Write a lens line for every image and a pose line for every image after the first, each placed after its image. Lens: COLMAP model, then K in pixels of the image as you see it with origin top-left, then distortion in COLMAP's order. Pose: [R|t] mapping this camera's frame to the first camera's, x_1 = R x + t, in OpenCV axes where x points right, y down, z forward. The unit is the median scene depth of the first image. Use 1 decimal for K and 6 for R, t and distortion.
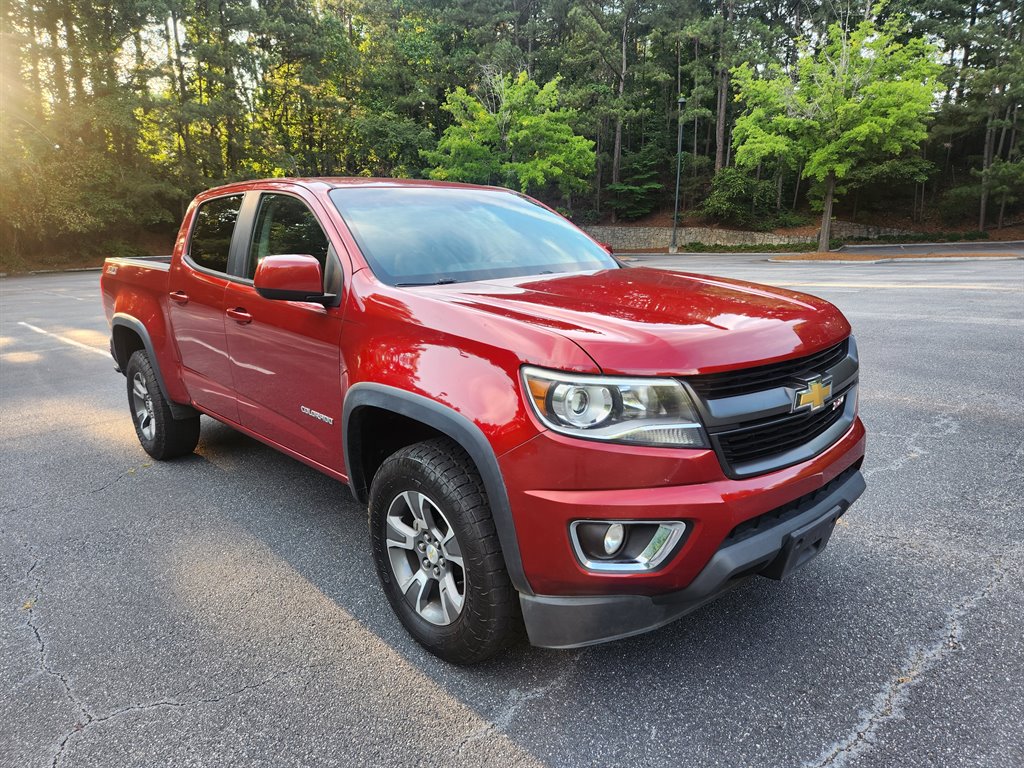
lens RADIAL K [[670.1, 0, 507.9], [0, 670.1, 379.8], [0, 0, 1]] dist [0.048236, -0.047052]
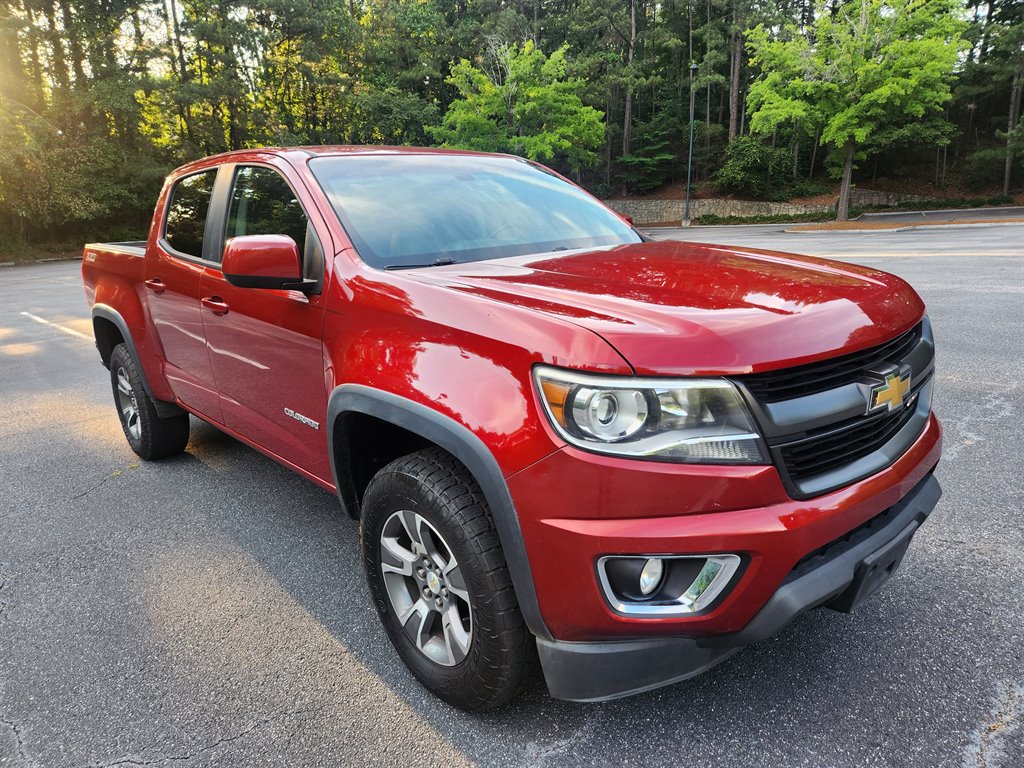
lens RADIAL K [[670.1, 0, 507.4], [0, 670.1, 385.1], [0, 0, 1]] dist [0.048236, -0.047052]
pose [[0.999637, -0.019342, -0.018740, 0.002186], [0.020069, 0.999023, 0.039383, -0.020089], [0.017960, -0.039744, 0.999048, 0.128854]]
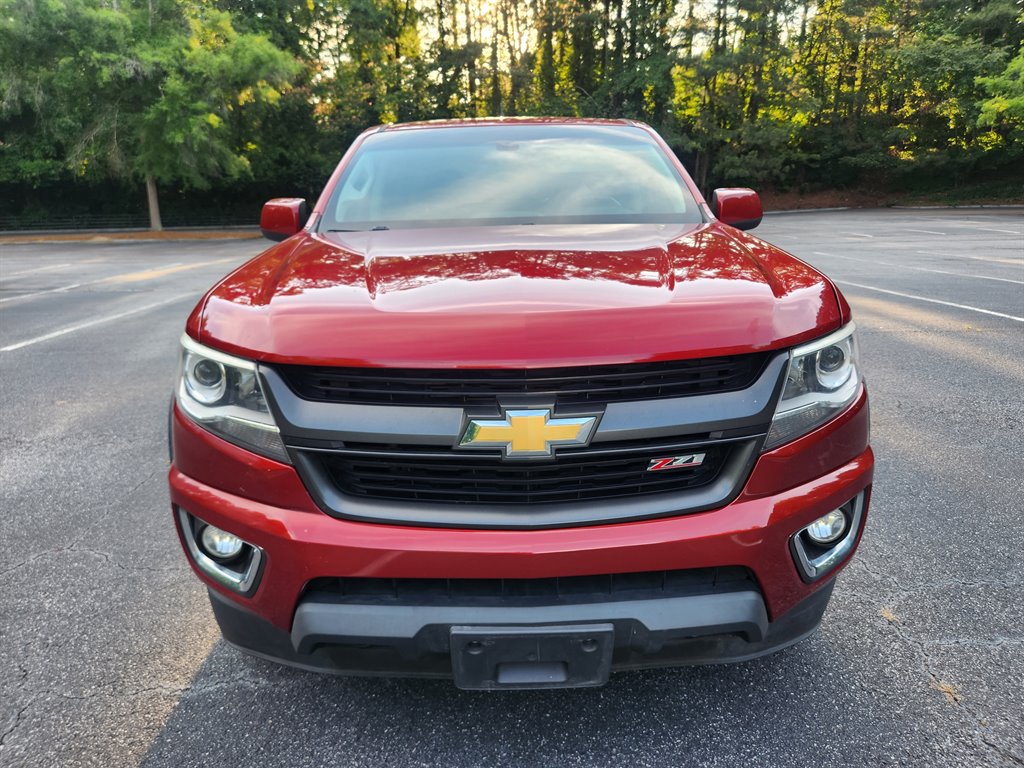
lens RADIAL K [[670.1, 0, 518.2], [0, 670.1, 368.9], [0, 0, 1]] dist [0.048236, -0.047052]
pose [[0.743579, 0.171592, -0.646256, 0.633504], [-0.136793, 0.985107, 0.104169, -0.075921], [0.654506, 0.010946, 0.755978, 0.396546]]
